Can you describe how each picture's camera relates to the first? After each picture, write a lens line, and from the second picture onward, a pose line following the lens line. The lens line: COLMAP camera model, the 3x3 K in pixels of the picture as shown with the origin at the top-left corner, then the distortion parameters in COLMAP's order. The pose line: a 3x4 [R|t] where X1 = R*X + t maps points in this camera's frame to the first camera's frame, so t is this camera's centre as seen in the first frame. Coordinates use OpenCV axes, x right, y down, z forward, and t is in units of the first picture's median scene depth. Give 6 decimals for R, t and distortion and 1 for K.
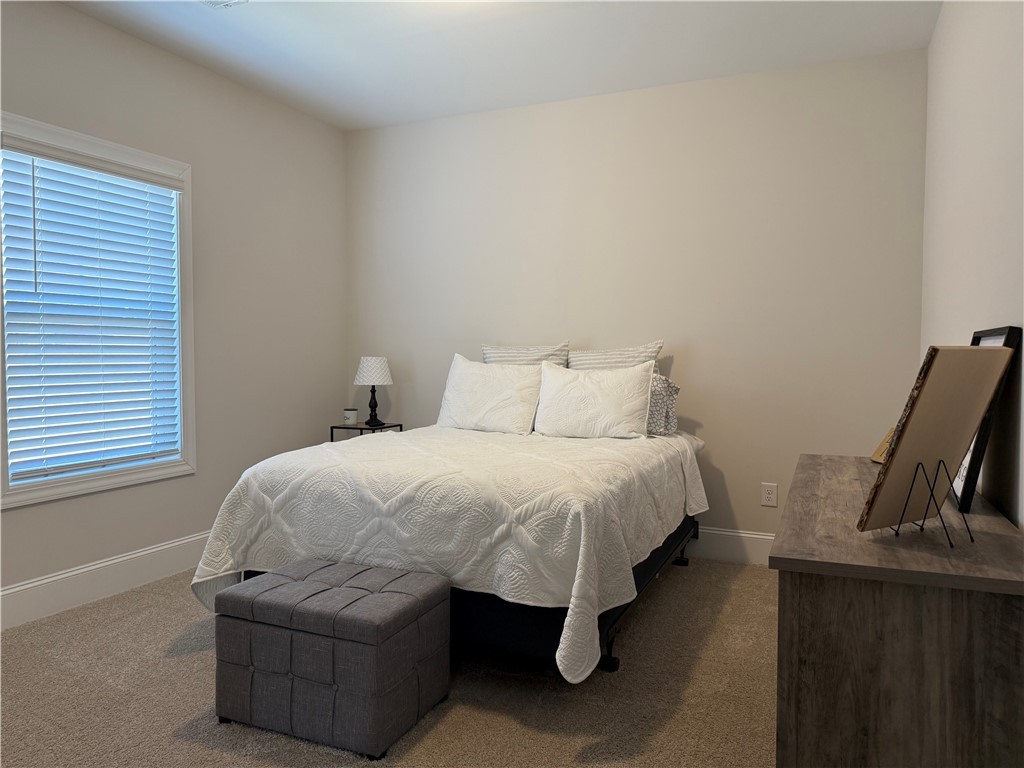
lens RADIAL K [[722.2, 0, 519.7], [0, 722.2, 378.1], [0, 0, 1]] dist [0.064582, -0.059833]
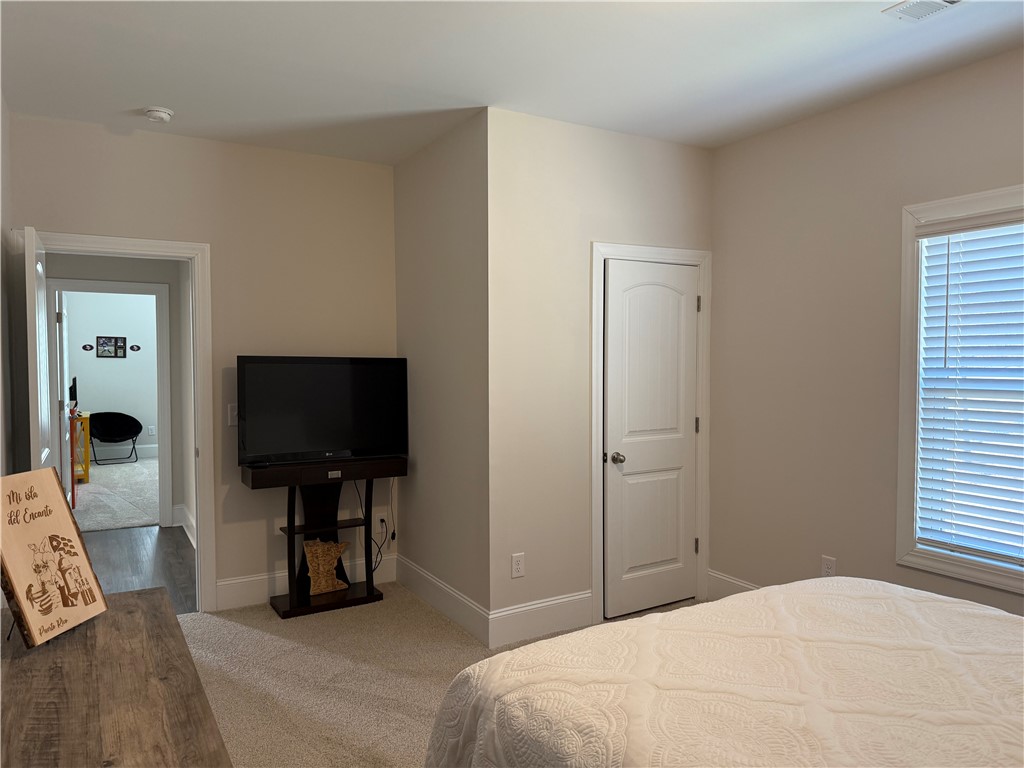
lens RADIAL K [[722.2, 0, 508.9], [0, 722.2, 380.0], [0, 0, 1]] dist [0.064582, -0.059833]
pose [[-0.592811, 0.031075, -0.804742, 0.915791], [-0.034260, 0.997378, 0.063751, -0.254558], [0.804612, 0.065363, -0.590192, 1.972650]]
